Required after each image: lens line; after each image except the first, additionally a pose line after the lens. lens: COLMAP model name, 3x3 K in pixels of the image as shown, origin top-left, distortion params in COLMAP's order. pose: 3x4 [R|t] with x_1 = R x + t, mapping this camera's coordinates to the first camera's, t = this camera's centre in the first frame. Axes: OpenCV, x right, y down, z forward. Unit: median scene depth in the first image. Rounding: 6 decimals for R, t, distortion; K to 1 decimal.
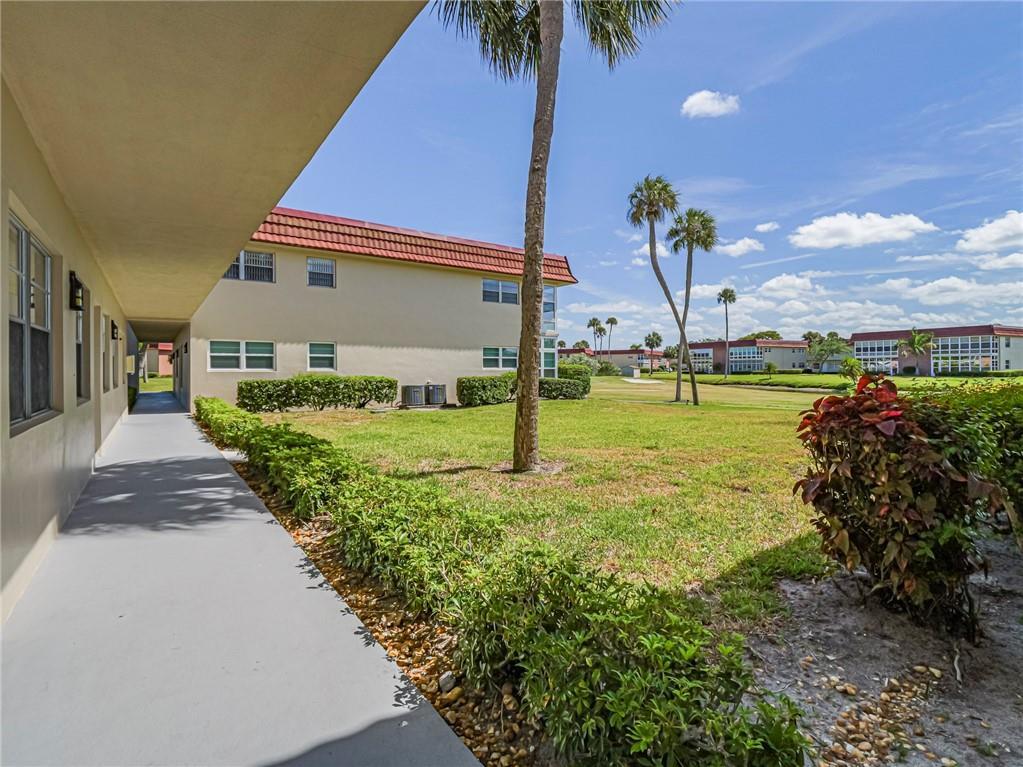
lens RADIAL K [[497.1, 0, 508.7], [0, 497.1, 379.5], [0, 0, 1]] dist [-0.009843, -0.000682]
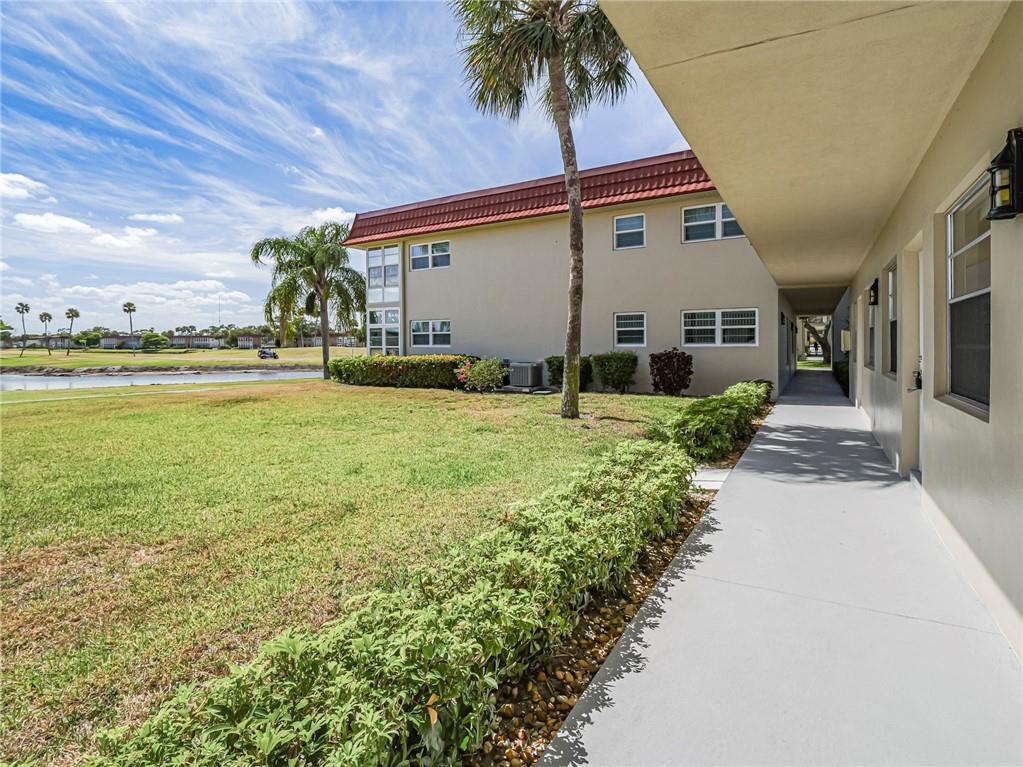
lens RADIAL K [[497.1, 0, 508.7], [0, 497.1, 379.5], [0, 0, 1]] dist [-0.009843, -0.000682]
pose [[0.384193, 0.070423, -0.920563, 0.468721], [-0.015610, 0.997440, 0.069789, -0.018243], [0.923121, -0.012443, 0.384309, 0.519163]]
